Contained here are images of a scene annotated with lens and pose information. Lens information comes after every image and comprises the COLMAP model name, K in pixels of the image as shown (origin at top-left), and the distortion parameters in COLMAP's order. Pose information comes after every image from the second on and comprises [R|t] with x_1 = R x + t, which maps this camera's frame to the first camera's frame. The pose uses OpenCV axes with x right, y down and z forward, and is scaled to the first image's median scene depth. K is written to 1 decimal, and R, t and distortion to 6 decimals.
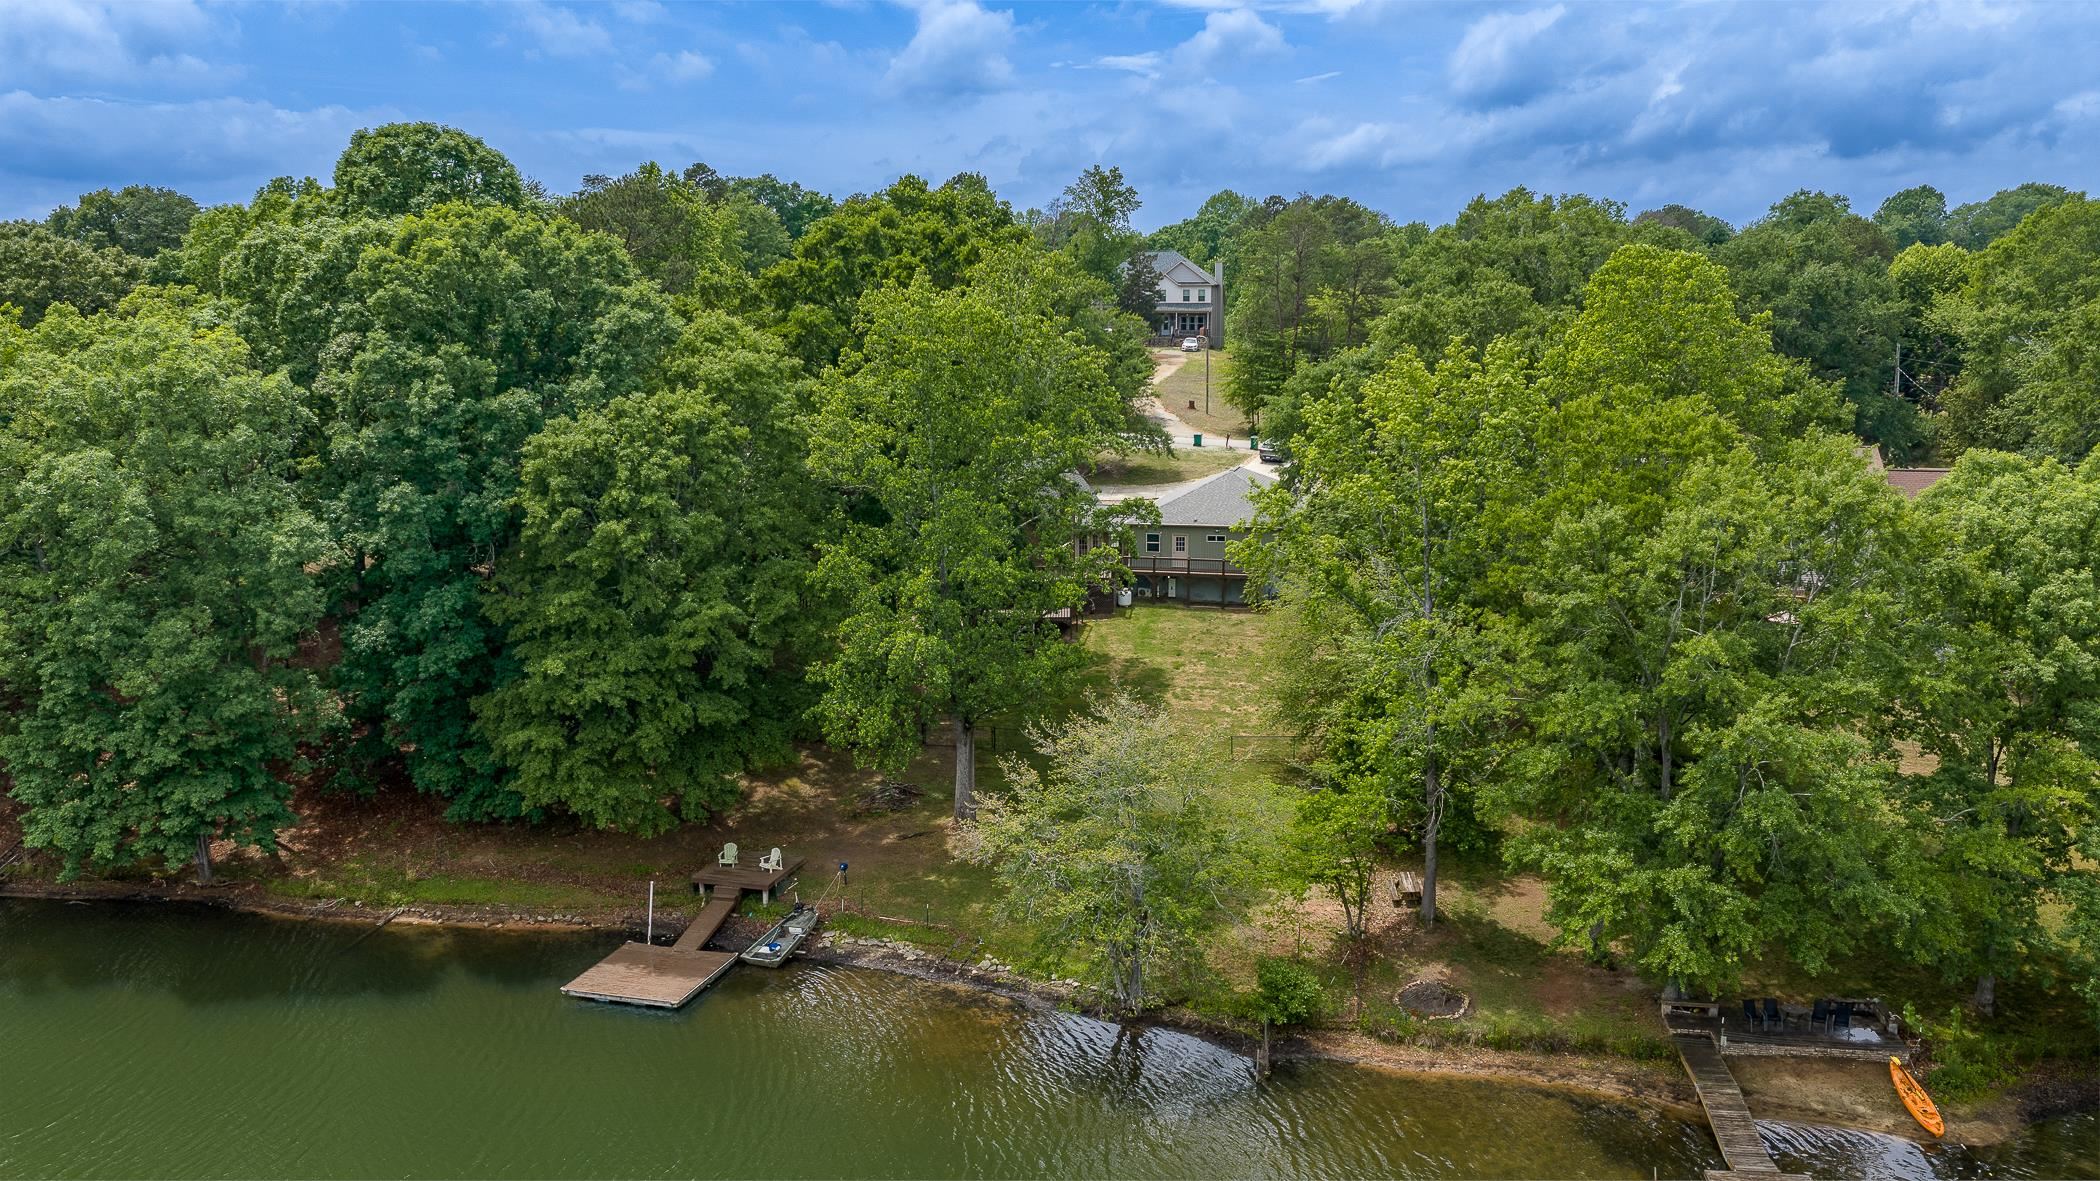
lens RADIAL K [[1786.4, 0, 1042.7], [0, 1786.4, 596.5], [0, 0, 1]] dist [0.020629, -0.046640]
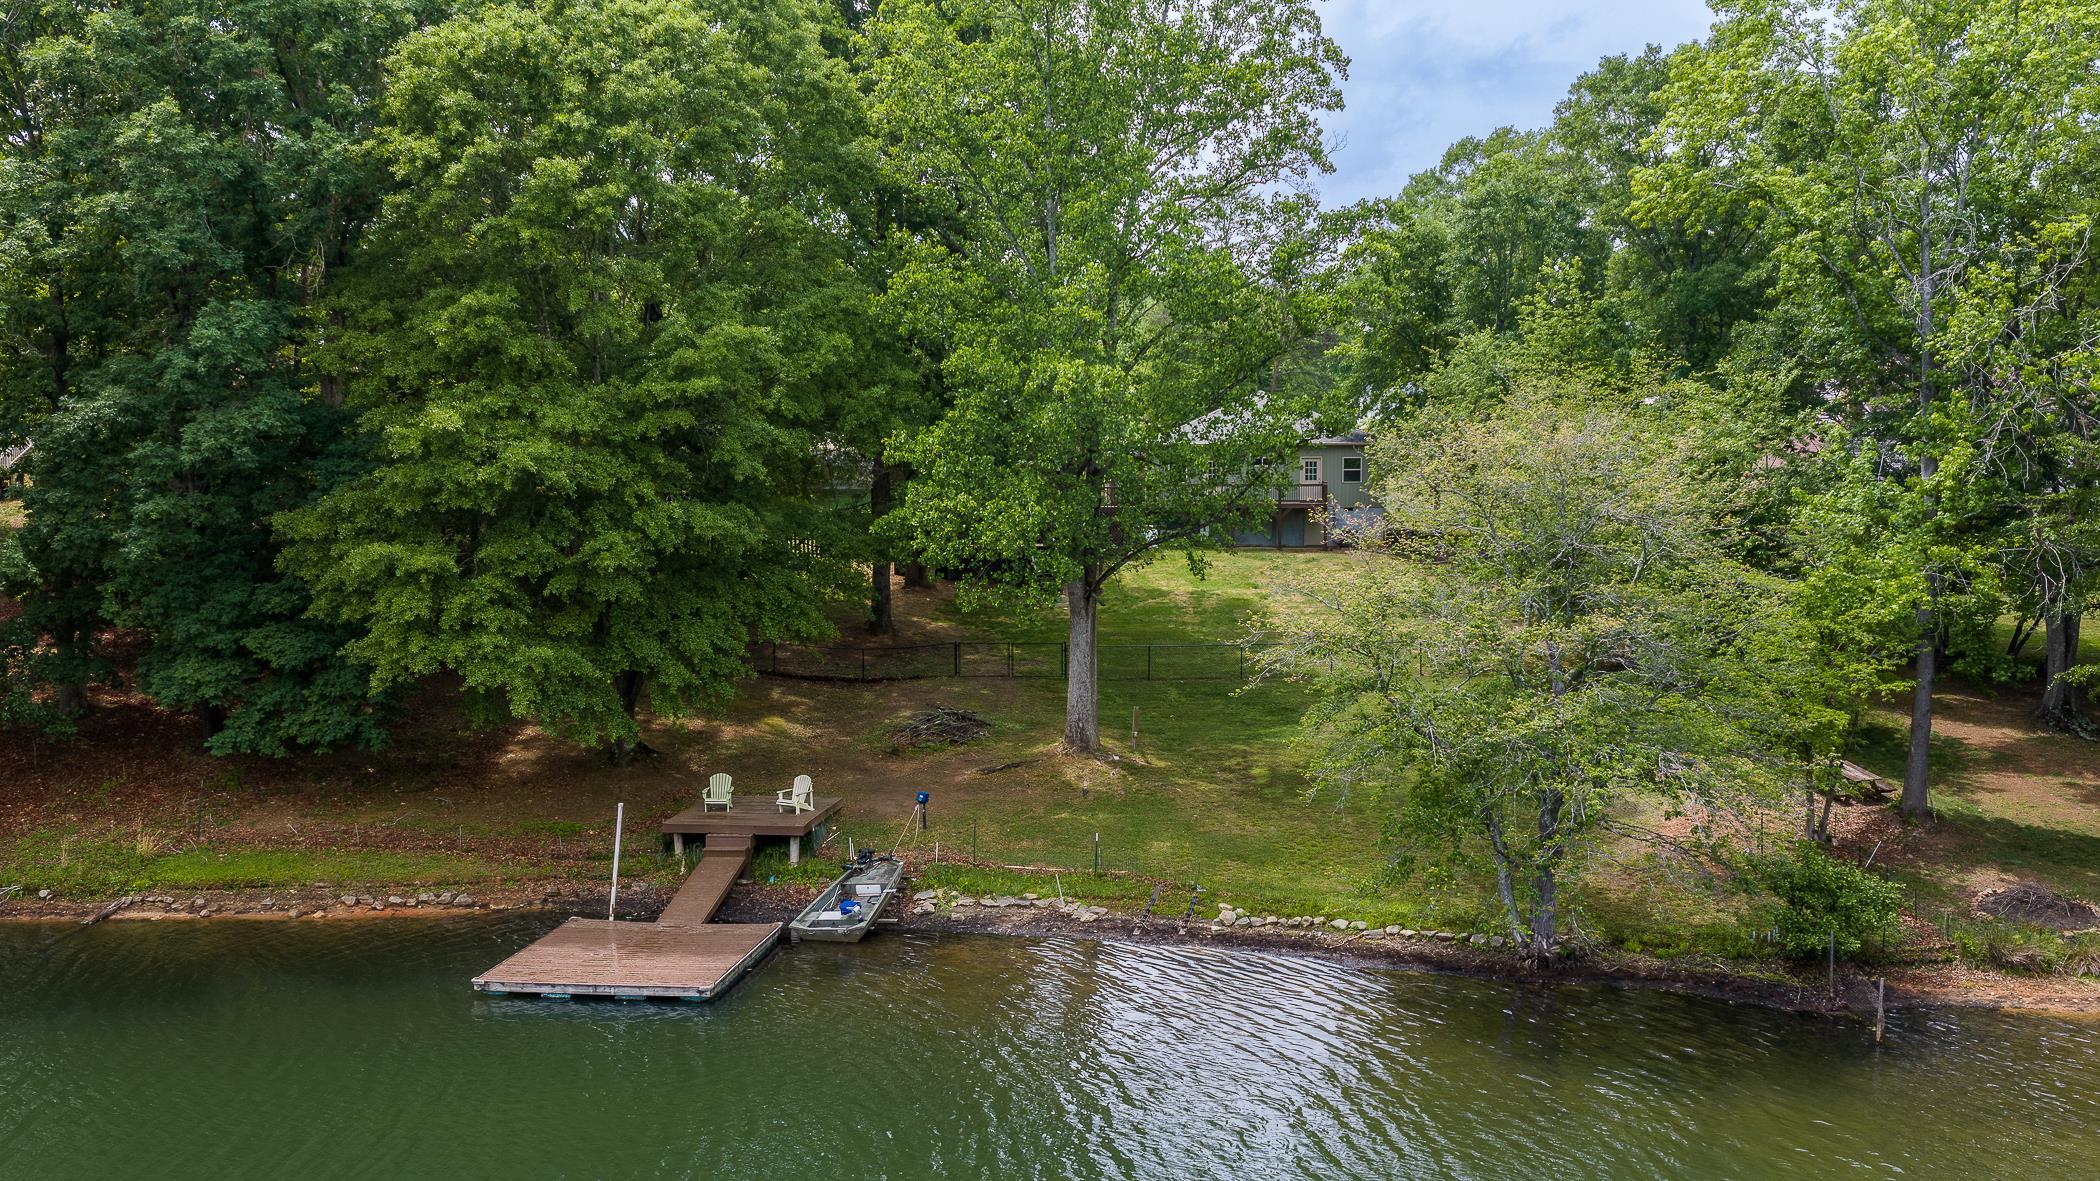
lens RADIAL K [[1786.4, 0, 1057.4], [0, 1786.4, 585.5], [0, 0, 1]] dist [0.020629, -0.046640]
pose [[0.985548, -0.008483, 0.169186, -0.175779], [0.028932, 0.992500, -0.118775, 0.160427], [-0.166909, 0.121954, 0.978401, 0.416862]]
